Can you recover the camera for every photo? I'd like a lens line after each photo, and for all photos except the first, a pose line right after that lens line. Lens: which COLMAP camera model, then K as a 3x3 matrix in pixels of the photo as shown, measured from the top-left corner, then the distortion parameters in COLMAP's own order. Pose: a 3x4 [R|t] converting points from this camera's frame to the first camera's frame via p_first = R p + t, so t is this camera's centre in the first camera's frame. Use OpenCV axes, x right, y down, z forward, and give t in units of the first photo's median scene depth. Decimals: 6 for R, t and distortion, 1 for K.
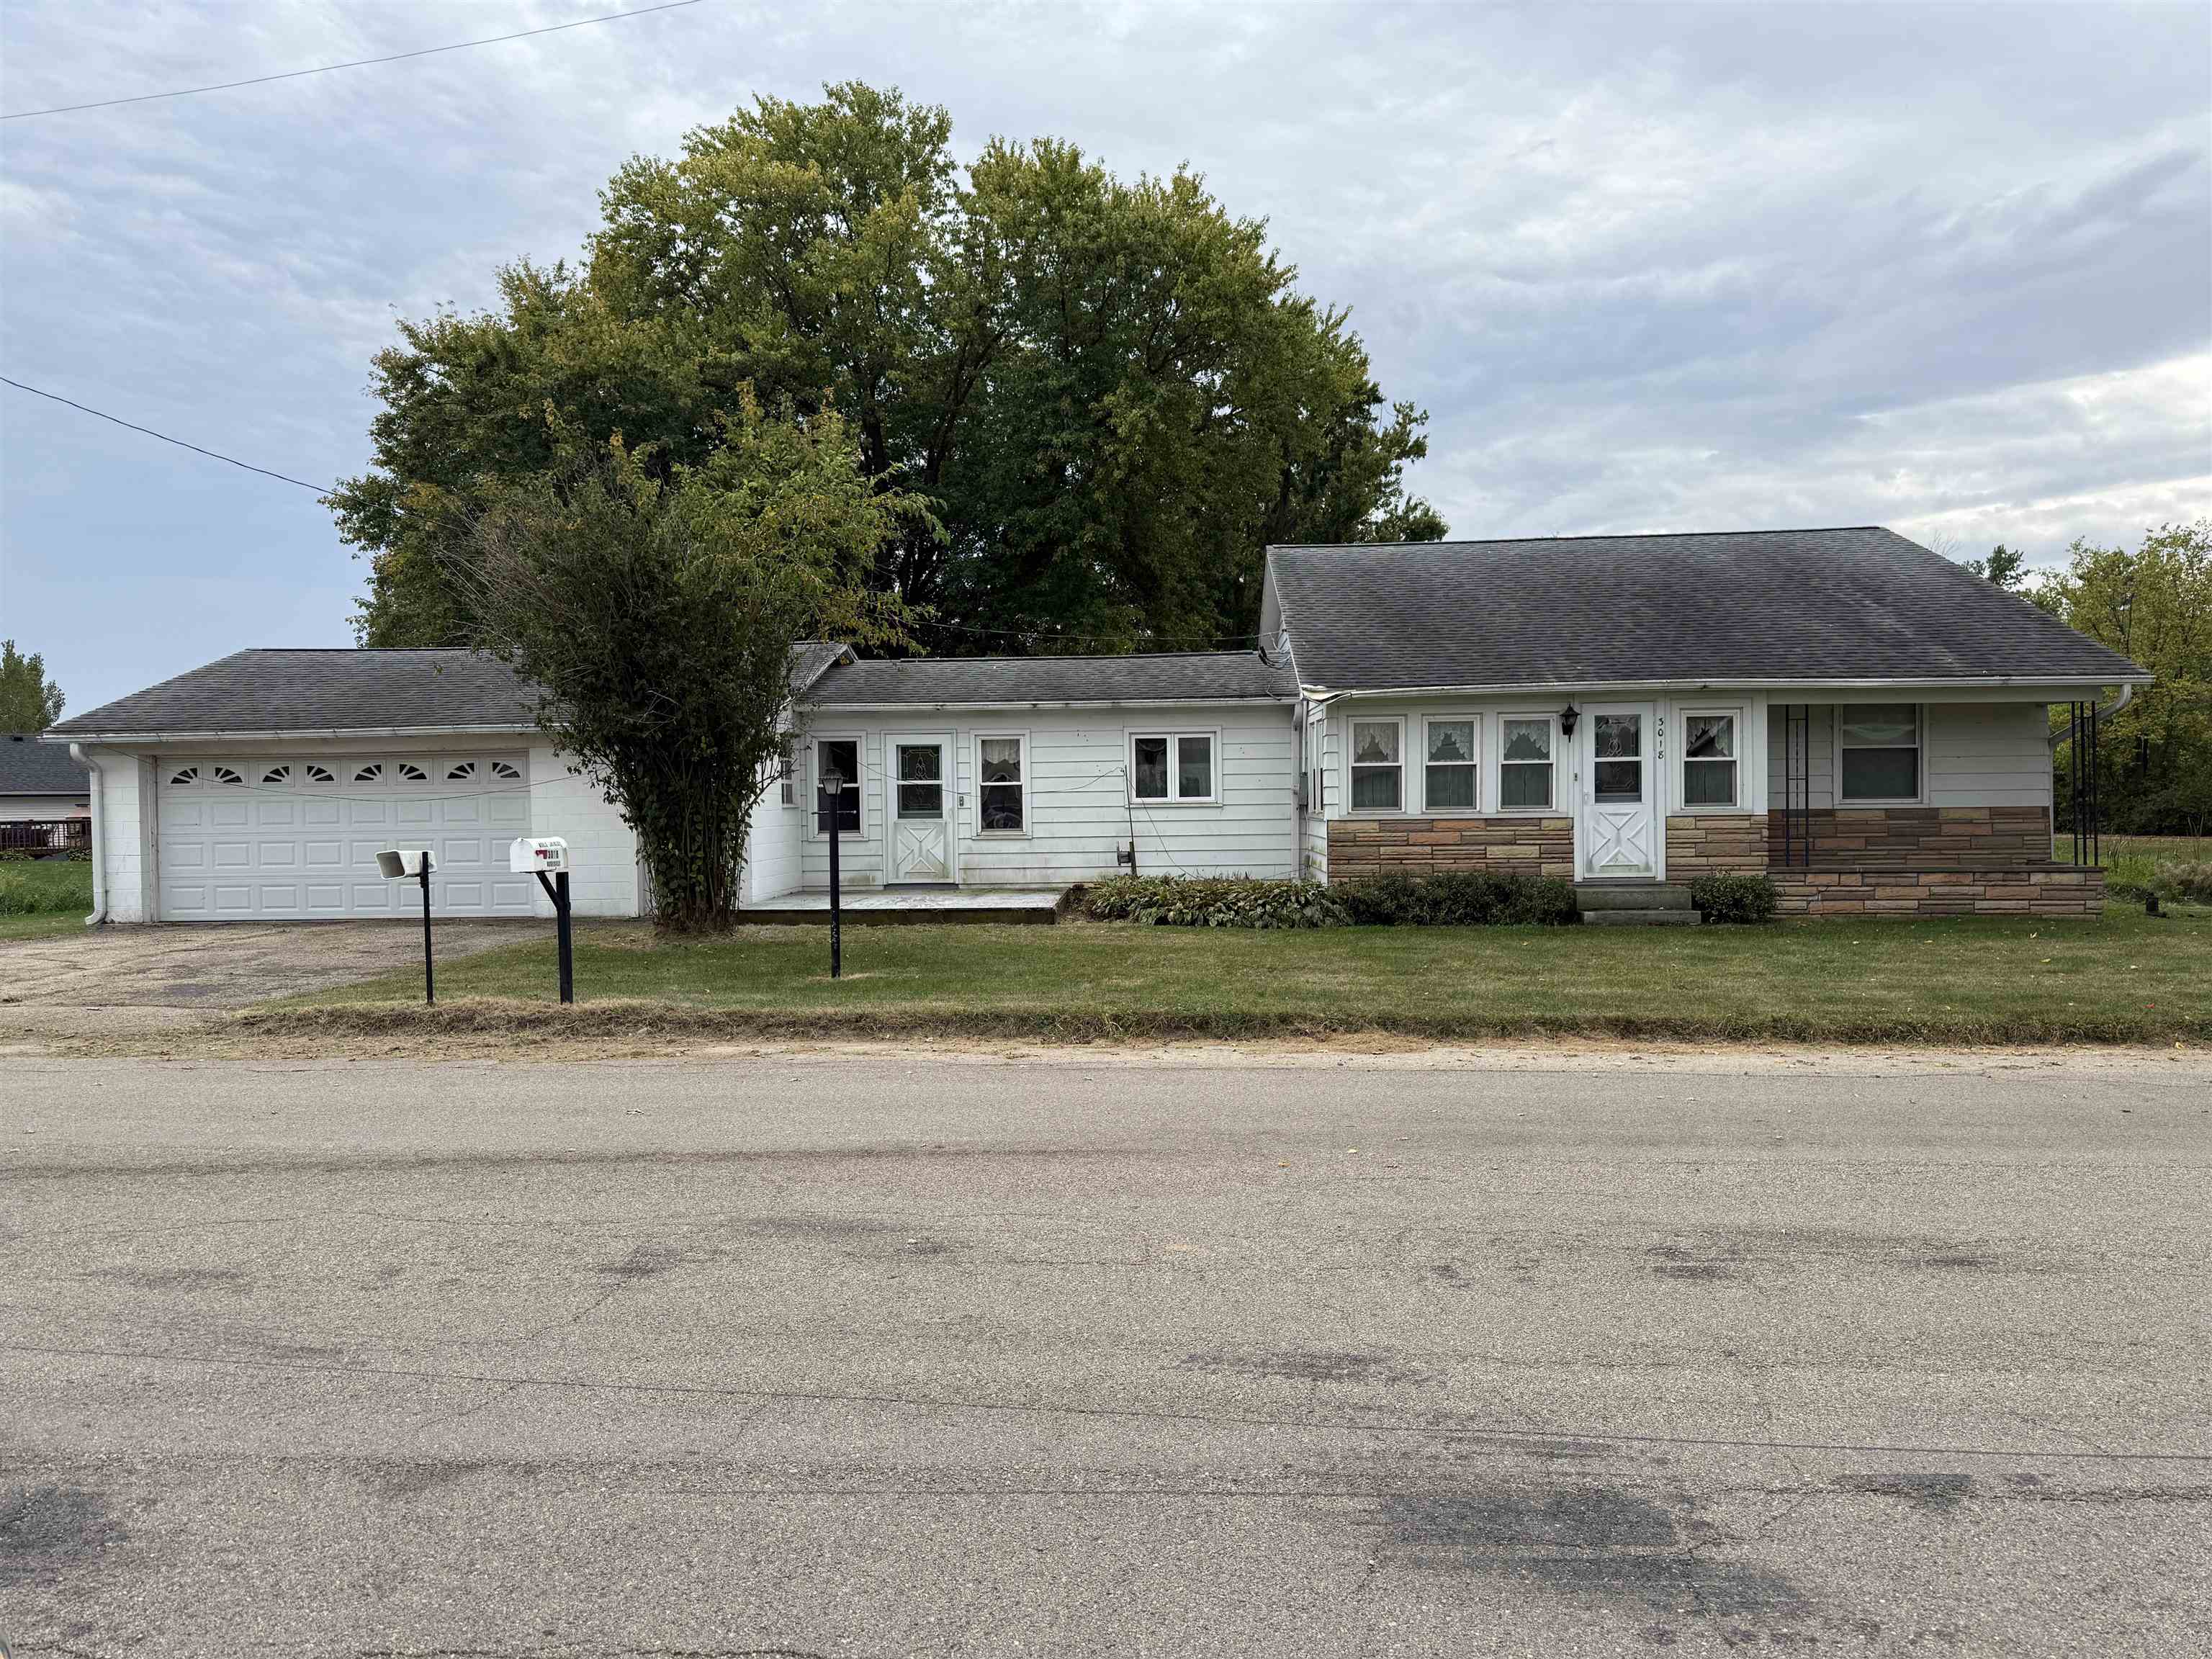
lens RADIAL K [[1574.7, 0, 1108.1], [0, 1574.7, 827.8], [0, 0, 1]] dist [0.040651, -0.027972]
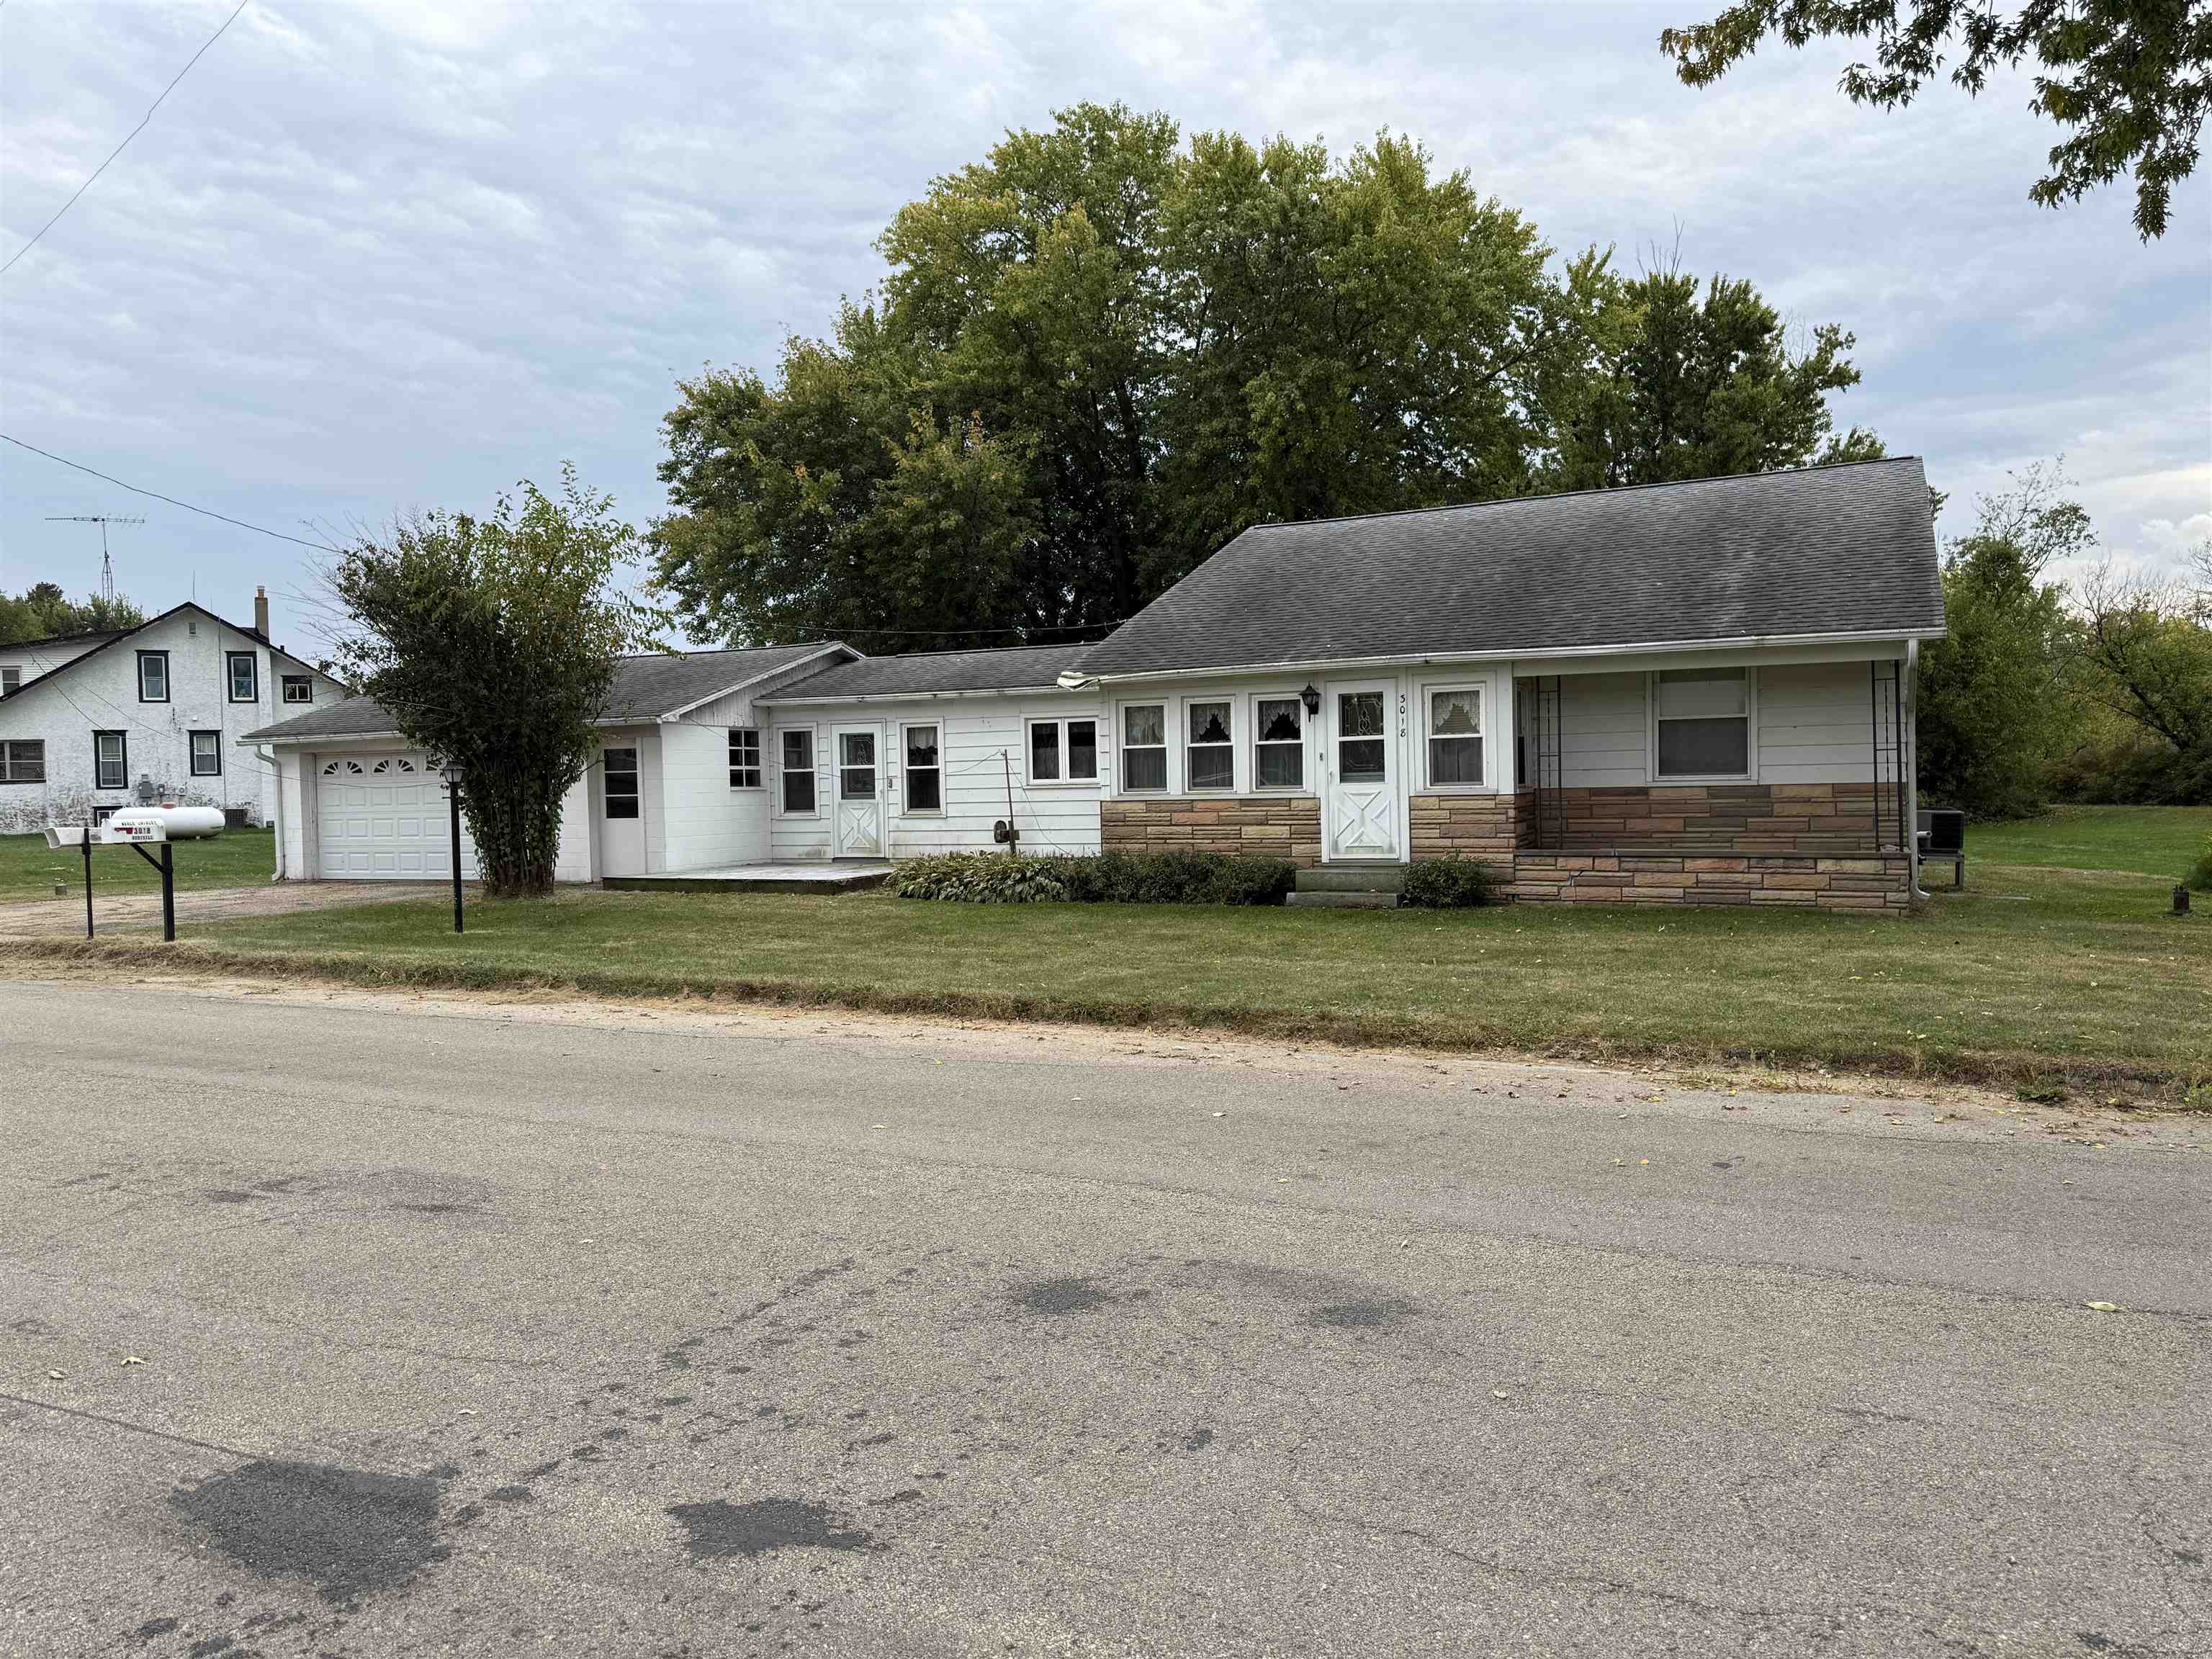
lens RADIAL K [[1574.7, 0, 1114.1], [0, 1574.7, 827.4], [0, 0, 1]] dist [0.040651, -0.027972]
pose [[0.921437, 0.004338, -0.388504, 0.532701], [0.002192, 0.999864, 0.016364, -0.004091], [0.388522, -0.015930, 0.921302, 0.041467]]
